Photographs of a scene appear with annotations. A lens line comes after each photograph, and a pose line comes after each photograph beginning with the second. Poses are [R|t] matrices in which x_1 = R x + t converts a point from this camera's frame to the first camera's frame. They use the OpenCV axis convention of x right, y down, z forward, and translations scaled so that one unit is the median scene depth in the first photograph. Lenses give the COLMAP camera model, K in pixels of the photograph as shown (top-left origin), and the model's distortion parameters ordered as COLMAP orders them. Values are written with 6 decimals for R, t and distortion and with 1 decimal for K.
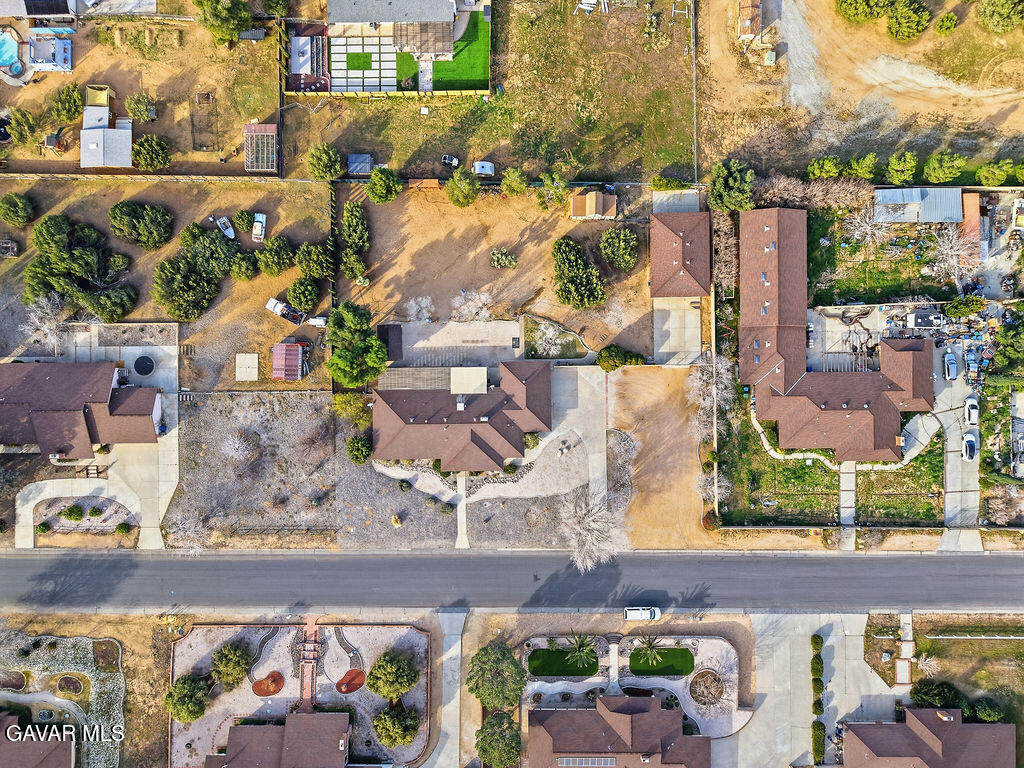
lens RADIAL K [[683.4, 0, 512.0], [0, 683.4, 384.0], [0, 0, 1]] dist [0.028708, -0.024857]
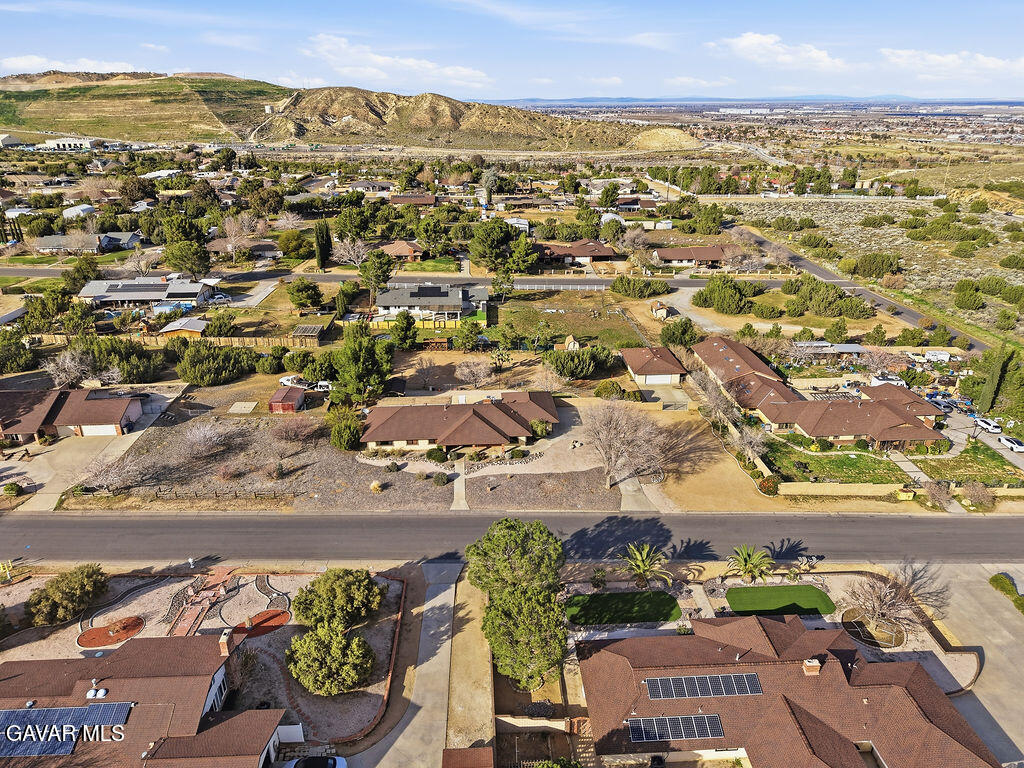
lens RADIAL K [[683.4, 0, 512.0], [0, 683.4, 384.0], [0, 0, 1]] dist [0.028708, -0.024857]
pose [[0.998666, -0.005732, 0.051313, -0.052562], [0.049449, 0.392138, -0.918577, 0.878734], [-0.014856, 0.919889, 0.391898, 0.577590]]
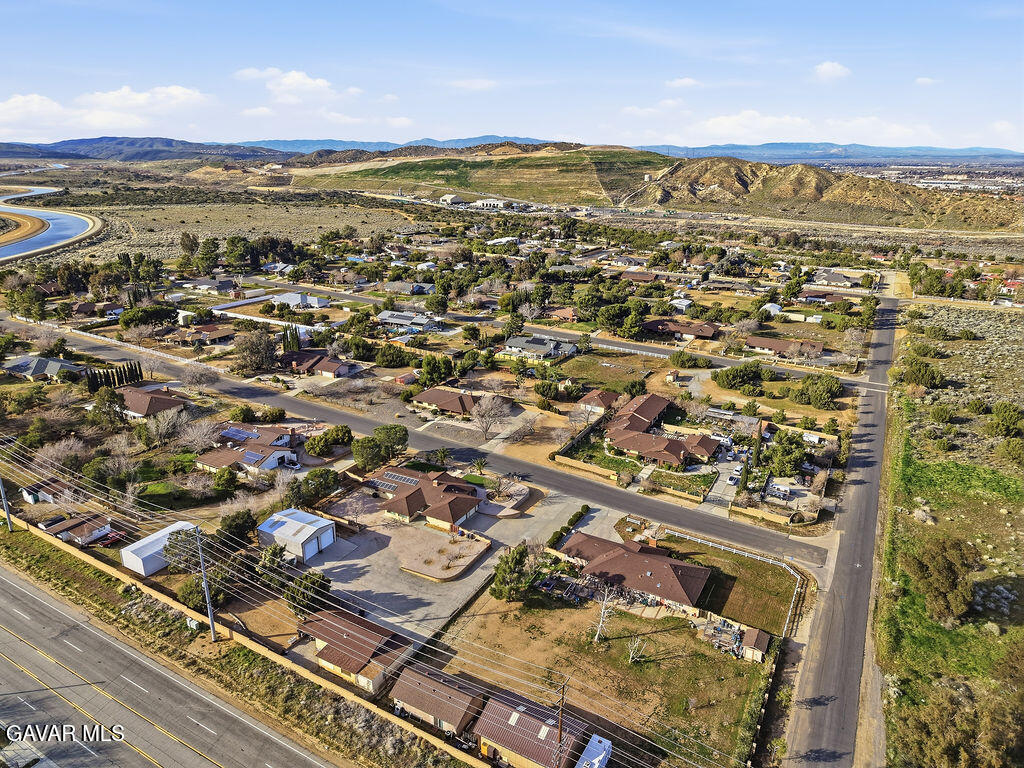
lens RADIAL K [[683.4, 0, 512.0], [0, 683.4, 384.0], [0, 0, 1]] dist [0.028708, -0.024857]
pose [[0.869071, 0.174591, -0.462853, 0.902129], [-0.494553, 0.284878, -0.821135, 1.491740], [-0.011506, 0.942530, 0.333924, 0.317775]]
